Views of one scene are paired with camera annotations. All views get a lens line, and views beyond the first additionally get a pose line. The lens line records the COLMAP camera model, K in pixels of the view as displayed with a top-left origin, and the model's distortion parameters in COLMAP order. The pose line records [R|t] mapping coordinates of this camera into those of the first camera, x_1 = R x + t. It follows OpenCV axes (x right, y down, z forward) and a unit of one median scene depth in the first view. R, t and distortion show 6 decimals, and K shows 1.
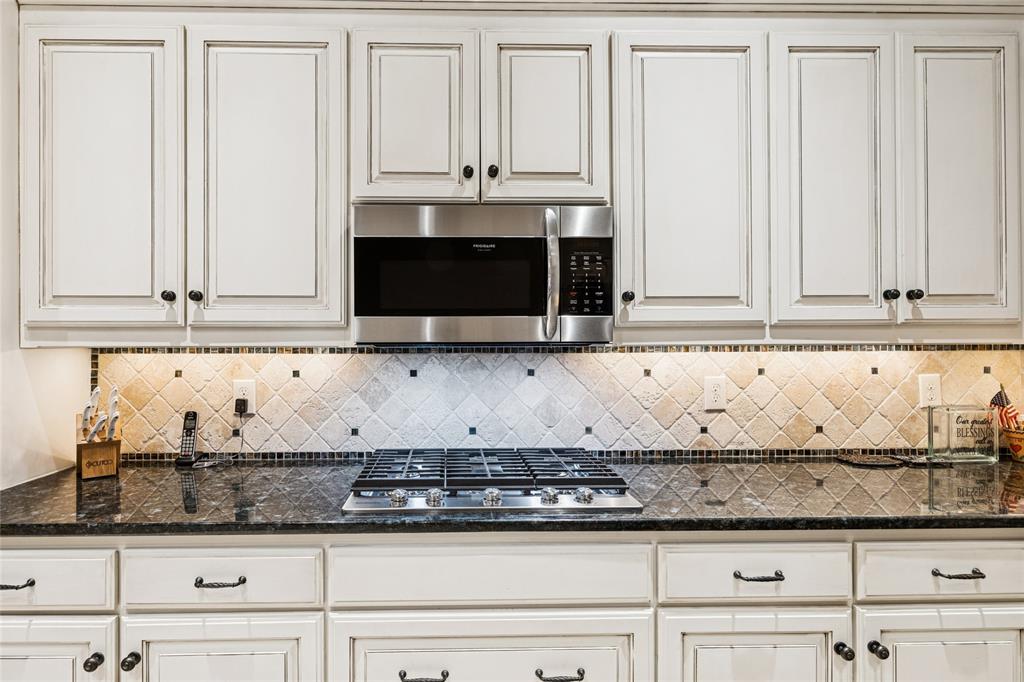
lens RADIAL K [[513.7, 0, 507.4], [0, 513.7, 346.2], [0, 0, 1]] dist [-0.015098, -0.000818]
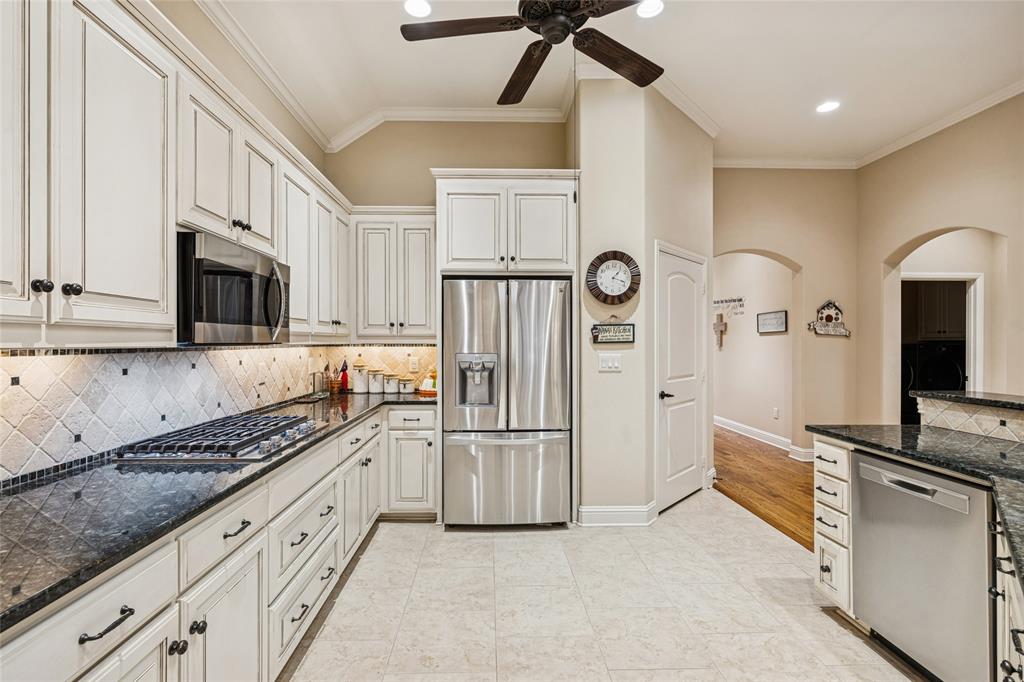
lens RADIAL K [[482.7, 0, 510.7], [0, 482.7, 340.9], [0, 0, 1]] dist [0.002062, 0.001102]
pose [[-0.007822, 0.002097, 0.999967, -1.191069], [0.004079, 0.999990, -0.002065, -0.005513], [-0.999961, 0.004063, -0.007831, 0.213658]]
